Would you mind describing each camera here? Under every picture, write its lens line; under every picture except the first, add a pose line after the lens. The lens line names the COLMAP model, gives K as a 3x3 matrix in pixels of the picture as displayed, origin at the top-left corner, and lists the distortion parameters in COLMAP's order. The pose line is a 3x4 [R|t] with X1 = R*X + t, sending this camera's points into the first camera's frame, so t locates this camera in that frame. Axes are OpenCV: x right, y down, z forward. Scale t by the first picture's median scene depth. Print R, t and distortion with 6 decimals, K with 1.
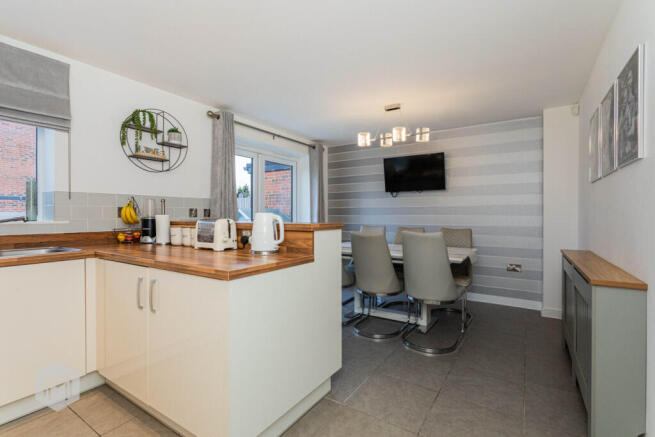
lens RADIAL K [[312.2, 0, 327.7], [0, 312.2, 215.9], [0, 0, 1]] dist [0.001925, 0.001129]
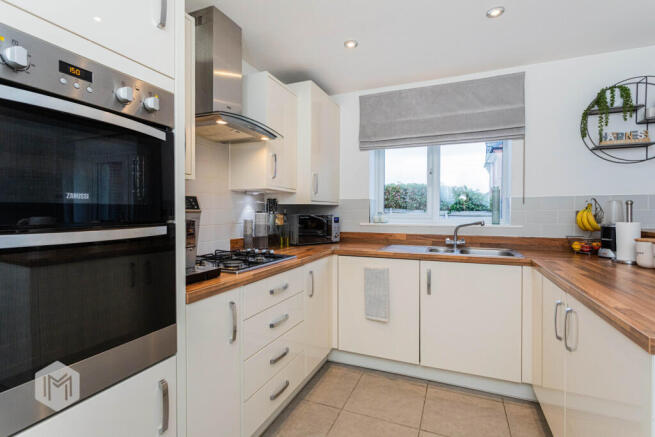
lens RADIAL K [[312.2, 0, 327.9], [0, 312.2, 218.1], [0, 0, 1]] dist [0.001925, 0.001129]
pose [[0.169567, 0.020594, -0.985303, 0.069845], [-0.003910, 0.999788, 0.020224, -0.024166], [0.985511, 0.000424, 0.169612, 0.179504]]
